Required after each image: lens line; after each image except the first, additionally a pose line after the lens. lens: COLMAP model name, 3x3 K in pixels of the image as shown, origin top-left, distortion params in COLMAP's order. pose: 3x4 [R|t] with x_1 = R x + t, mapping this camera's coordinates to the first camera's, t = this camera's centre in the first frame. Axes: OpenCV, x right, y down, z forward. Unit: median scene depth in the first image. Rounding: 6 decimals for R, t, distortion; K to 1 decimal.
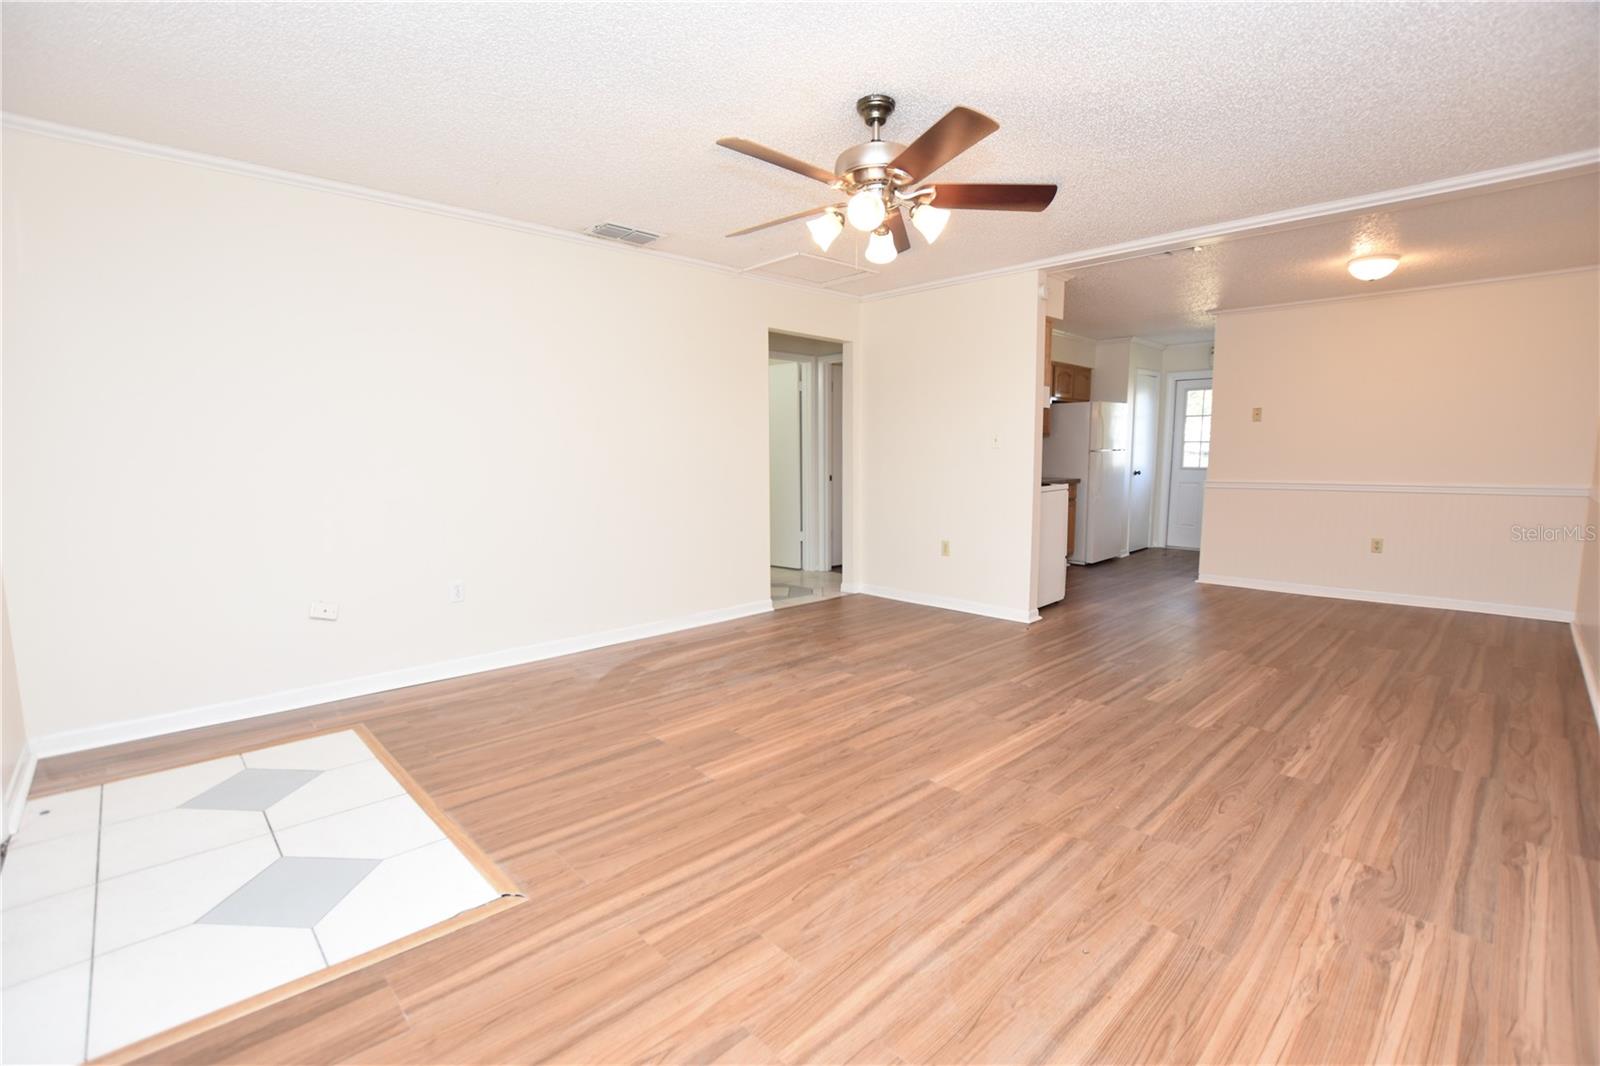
lens RADIAL K [[712.9, 0, 796.2], [0, 712.9, 536.1], [0, 0, 1]] dist [-0.026430, 0.000670]
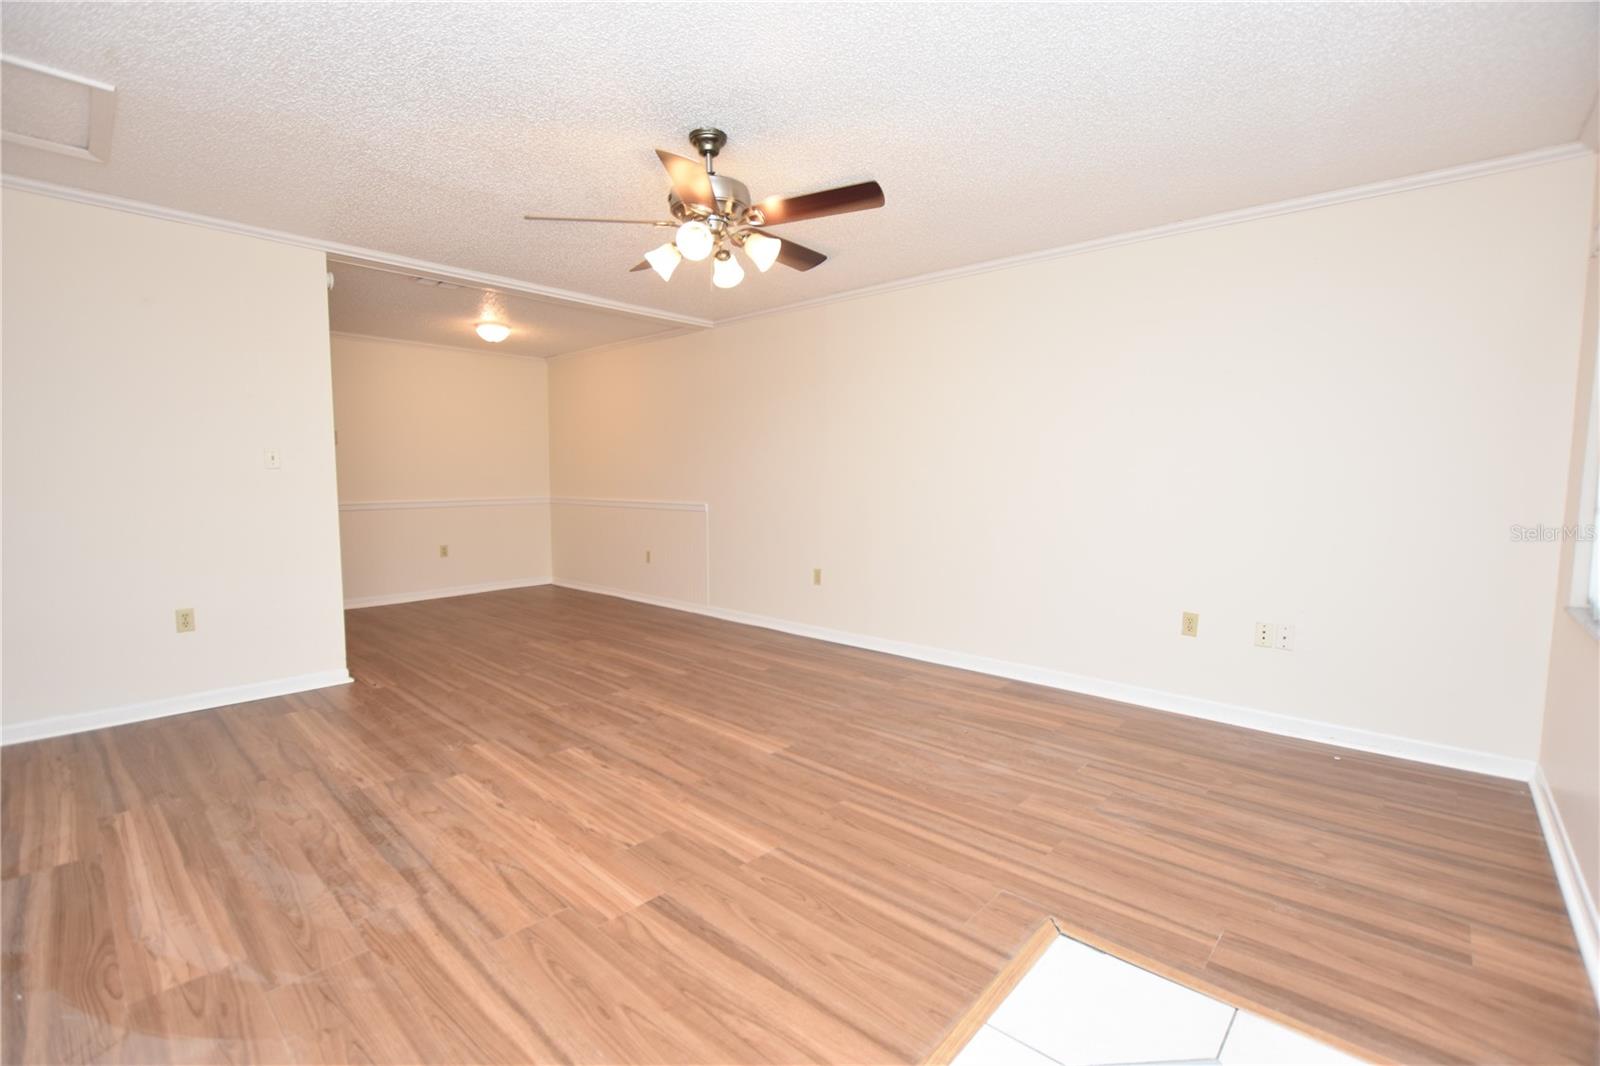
lens RADIAL K [[712.9, 0, 796.2], [0, 712.9, 536.1], [0, 0, 1]] dist [-0.026430, 0.000670]
pose [[-0.064282, -0.078901, 0.994808, -0.924392], [0.111208, 0.990094, 0.085713, -0.104021], [-0.991716, 0.116141, -0.054871, 0.951697]]
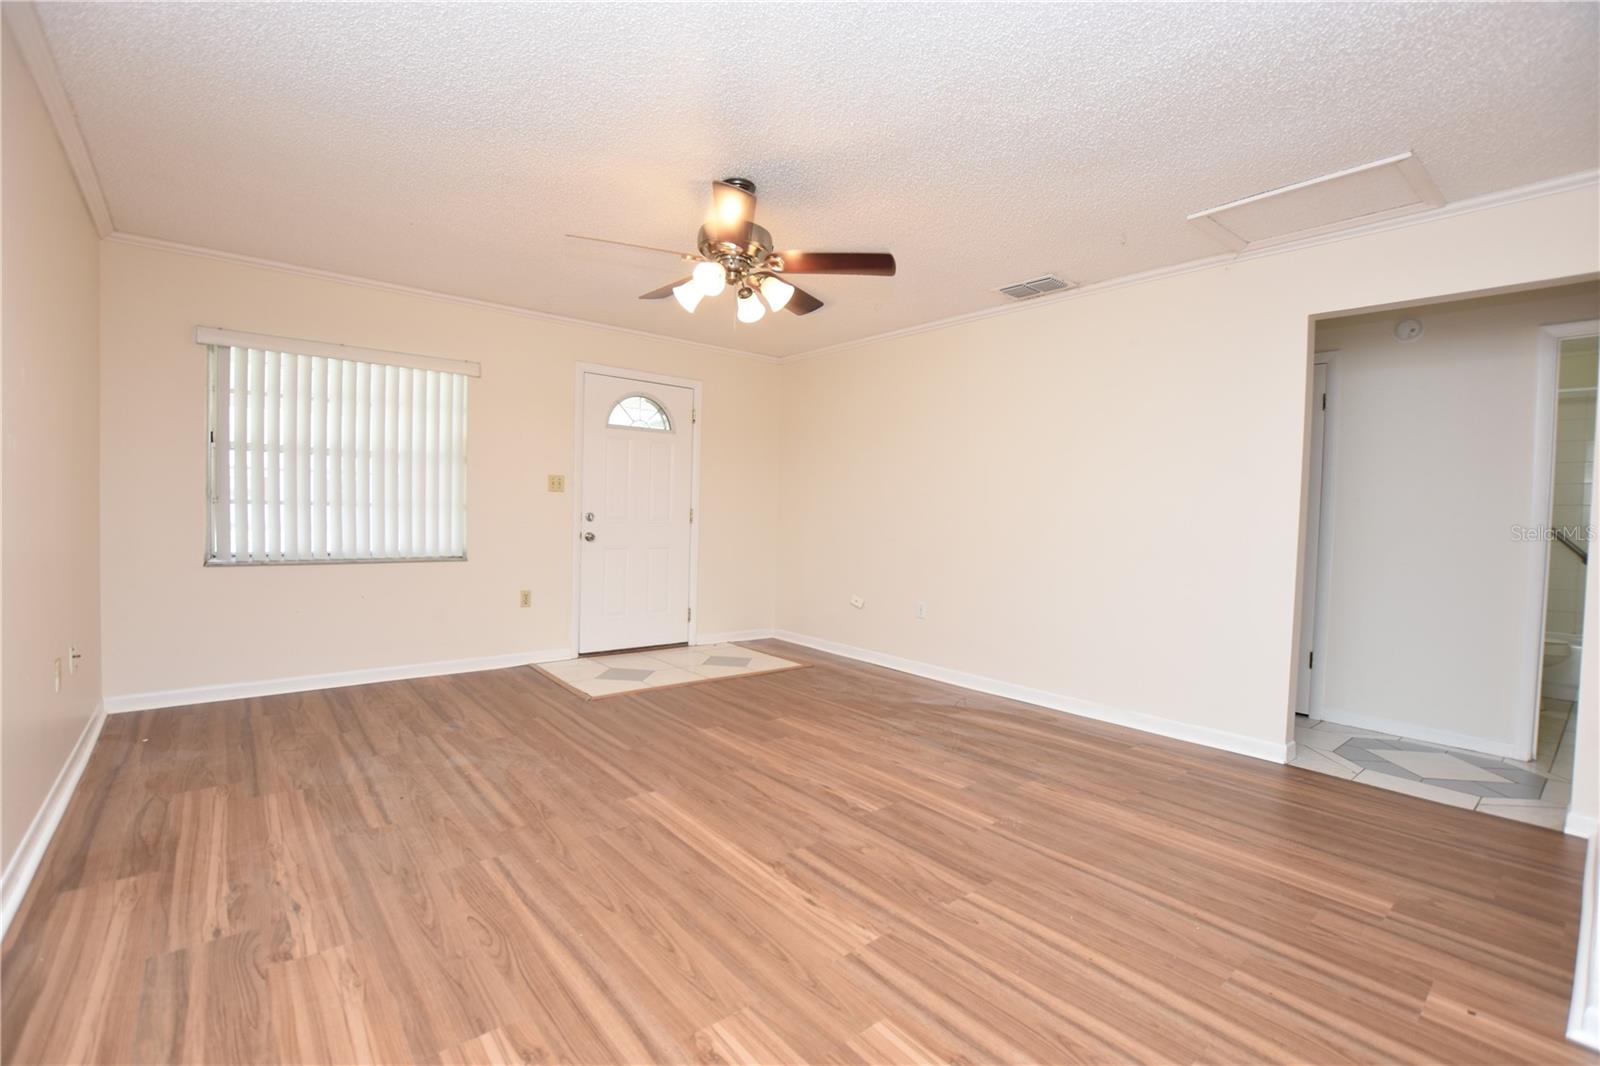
lens RADIAL K [[712.9, 0, 796.2], [0, 712.9, 536.1], [0, 0, 1]] dist [-0.026430, 0.000670]
pose [[-0.069545, 0.034260, -0.996990, 1.199528], [-0.143061, 0.988737, 0.043956, -0.115203], [0.987267, 0.145687, -0.063861, 1.188712]]
